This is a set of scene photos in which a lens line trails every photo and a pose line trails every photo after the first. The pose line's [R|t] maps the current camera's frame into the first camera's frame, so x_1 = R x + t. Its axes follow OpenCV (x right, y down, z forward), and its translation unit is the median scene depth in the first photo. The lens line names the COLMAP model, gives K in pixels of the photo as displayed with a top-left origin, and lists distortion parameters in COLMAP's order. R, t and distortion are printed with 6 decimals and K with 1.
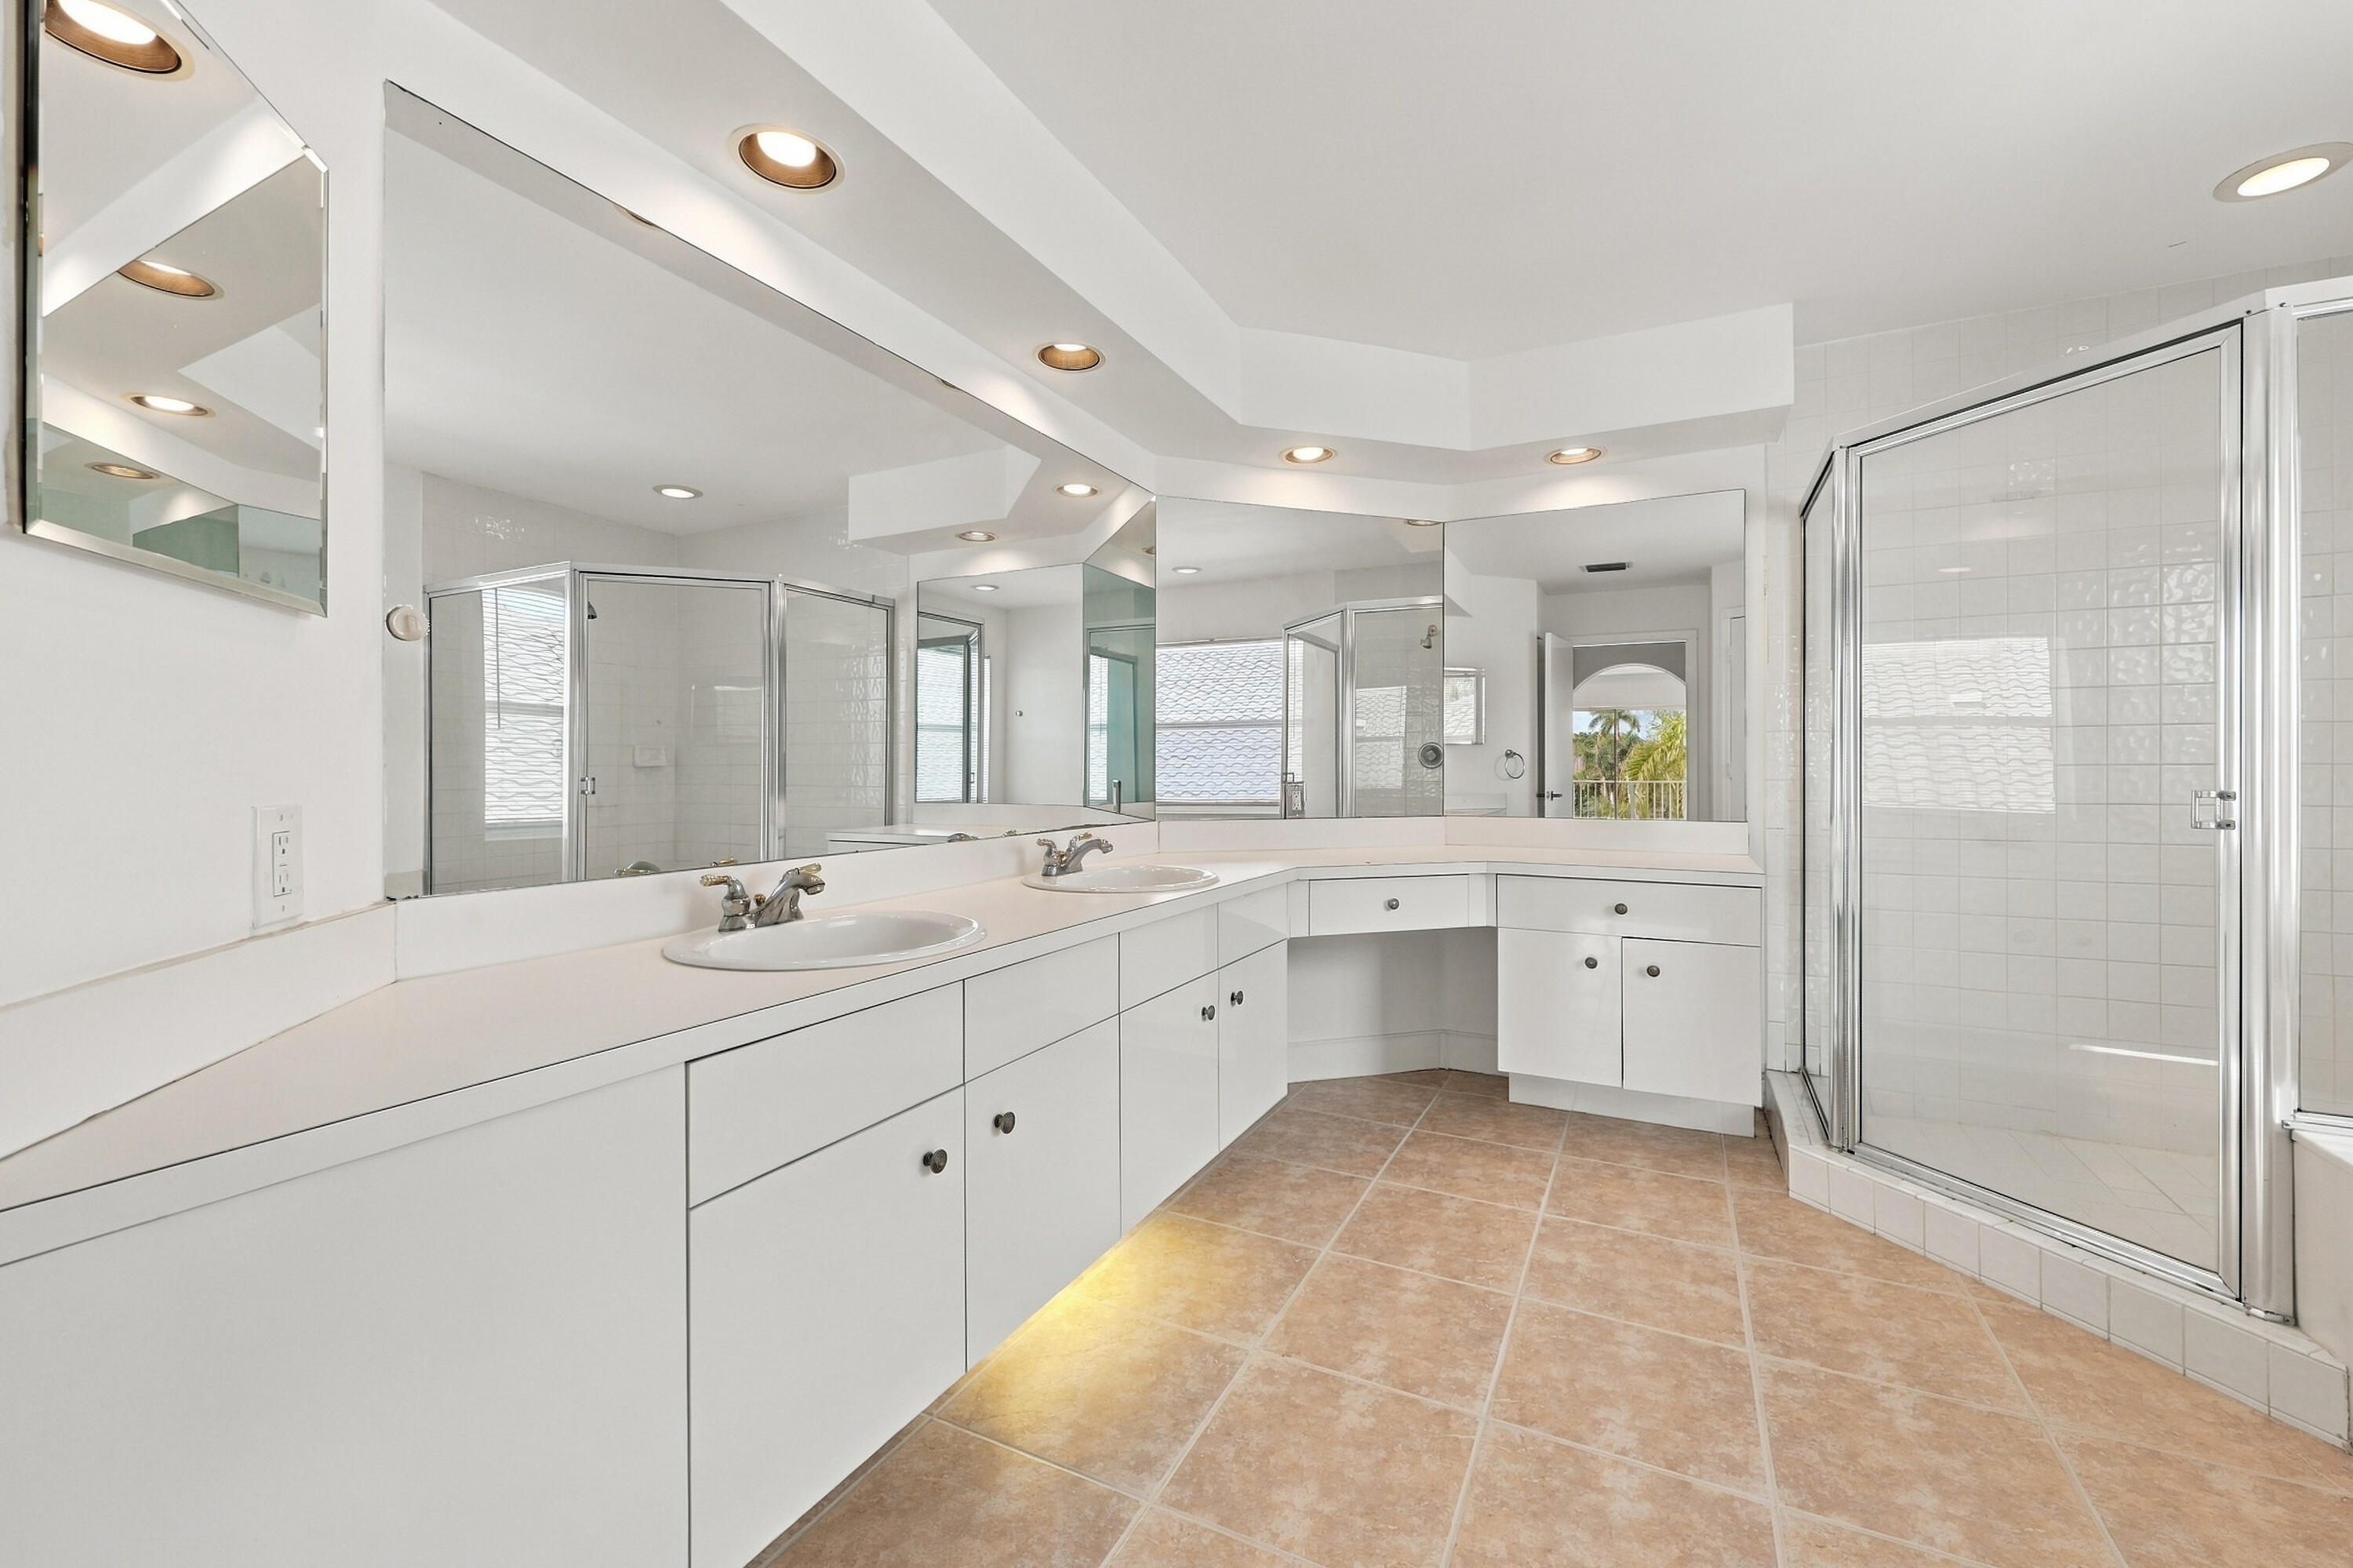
lens RADIAL K [[961.9, 0, 1169.1], [0, 961.9, 772.1], [0, 0, 1]] dist [0.001289, 0.000062]
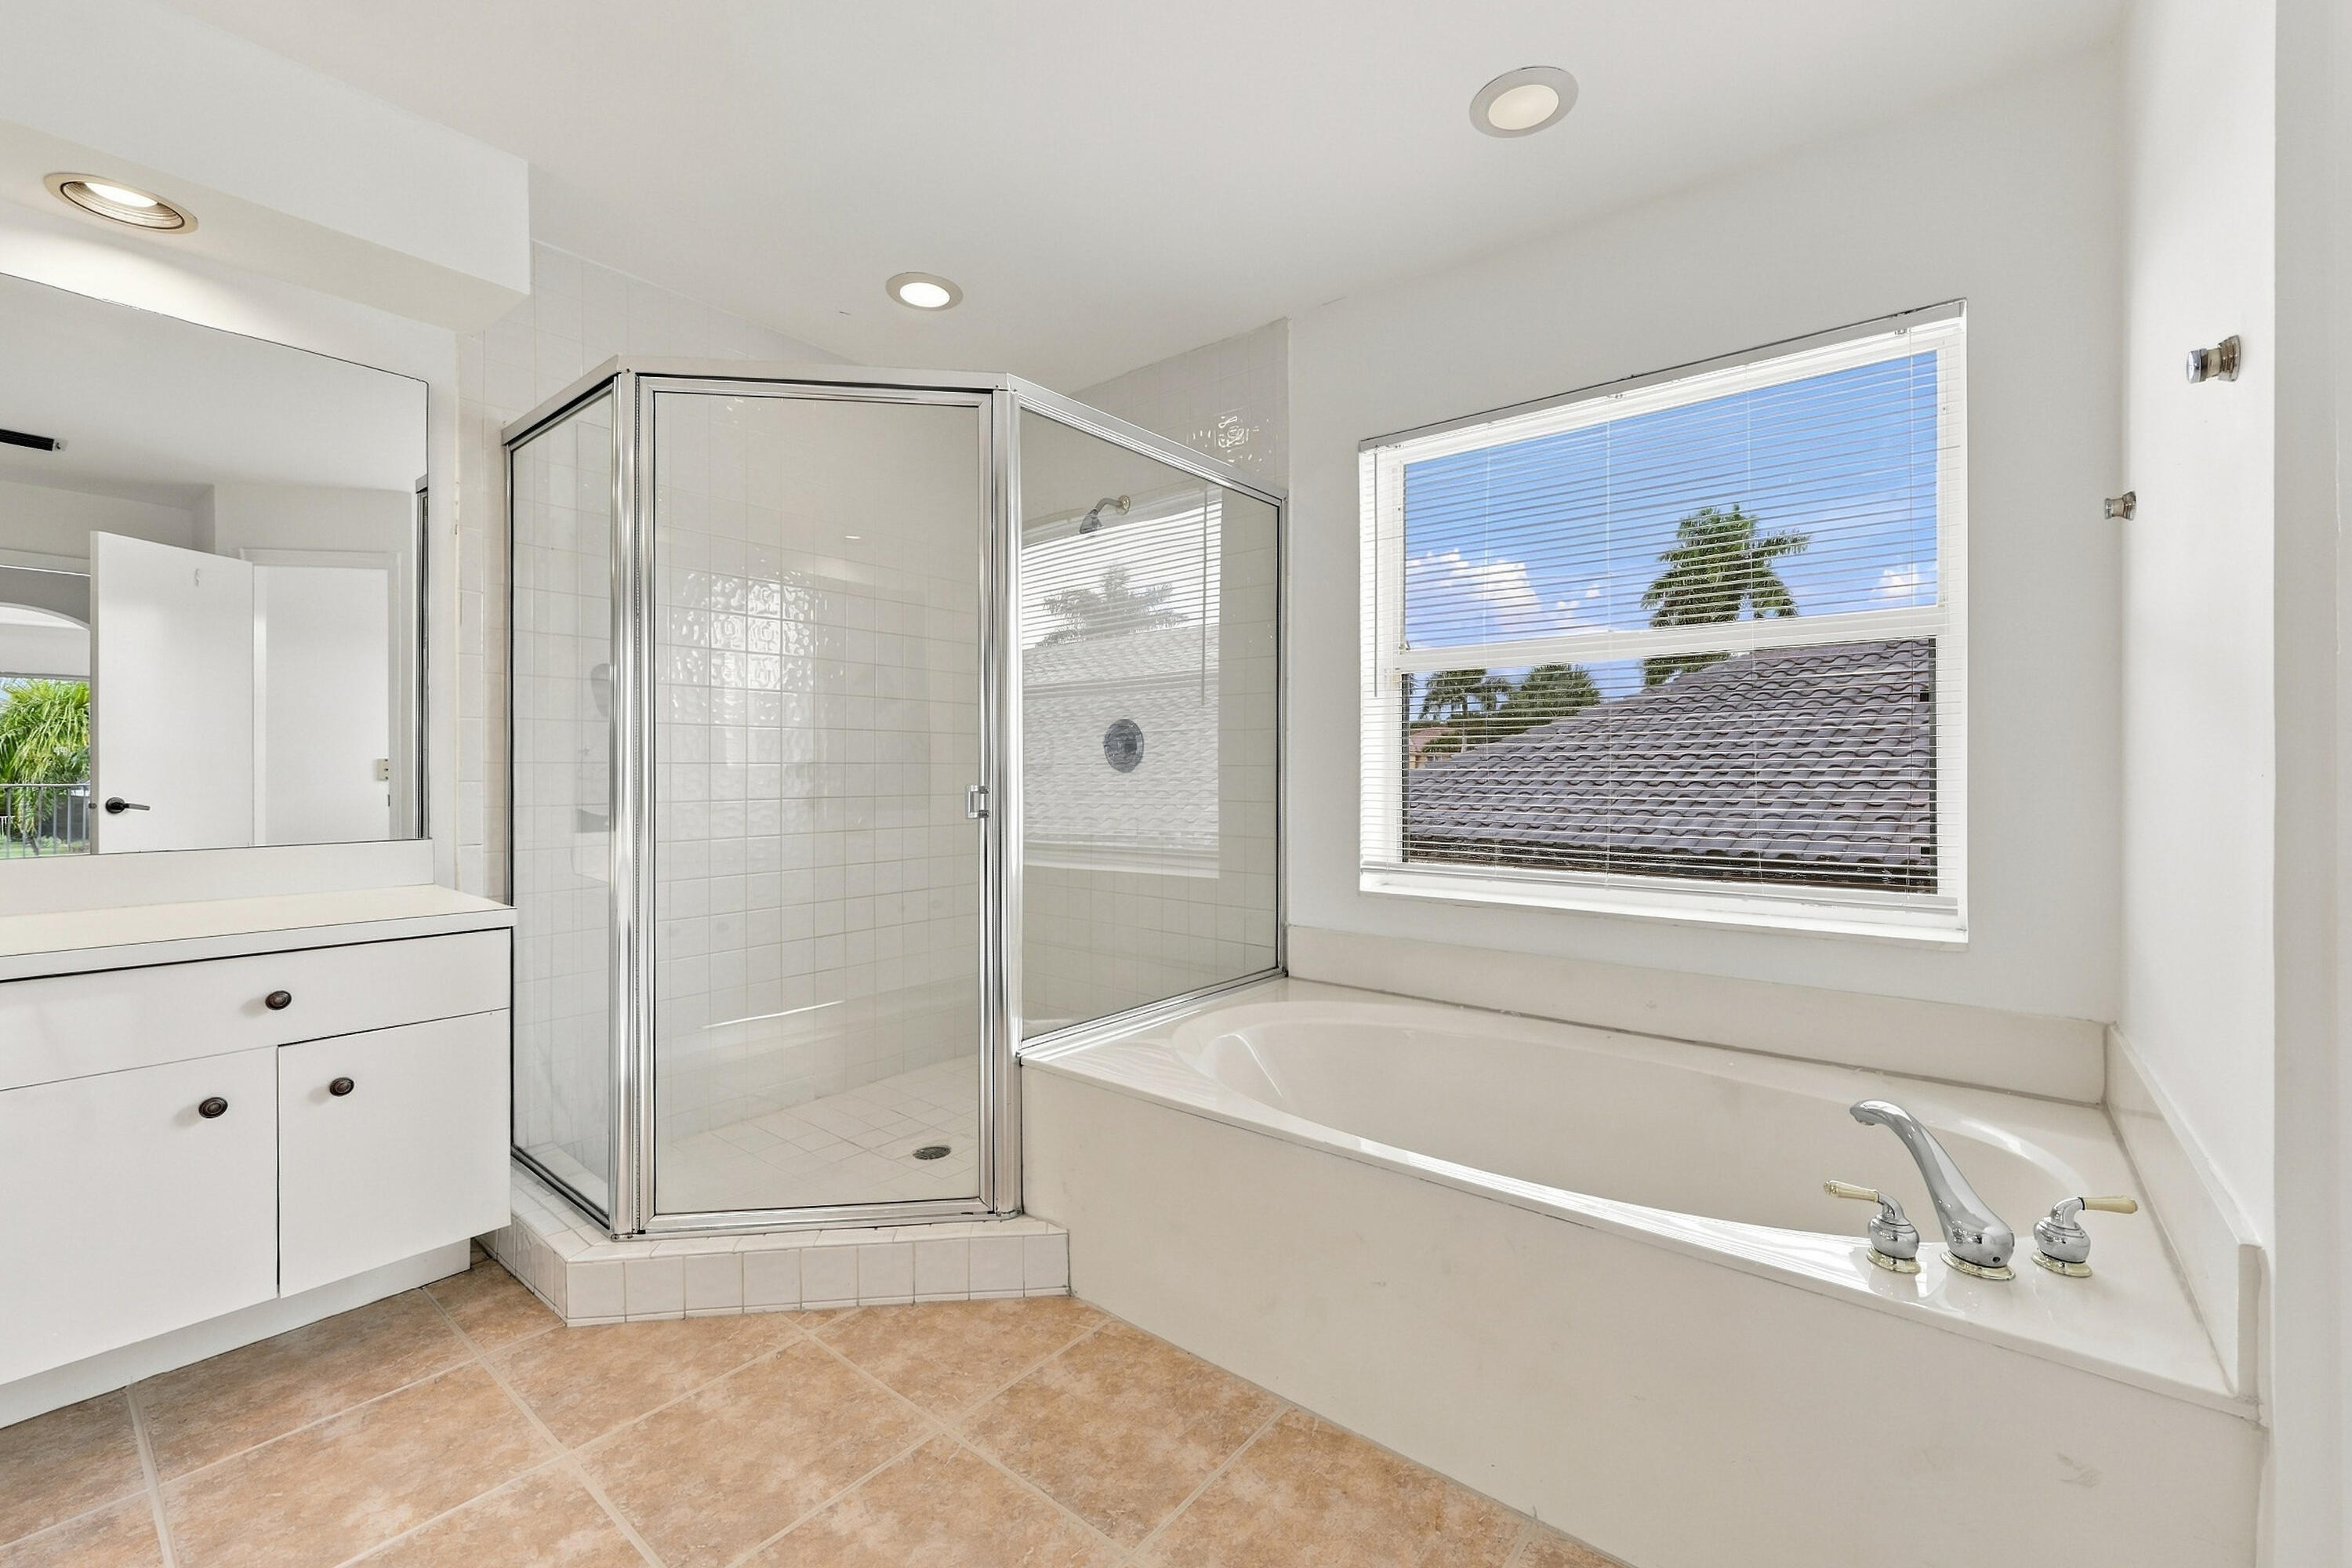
lens RADIAL K [[961.5, 0, 1158.6], [0, 961.5, 769.6], [0, 0, 1]] dist [0.001289, 0.000062]
pose [[0.194957, -0.001363, 0.980811, -0.011945], [0.002424, 0.999997, 0.000908, -0.000300], [-0.980809, 0.002201, 0.194960, 0.409208]]
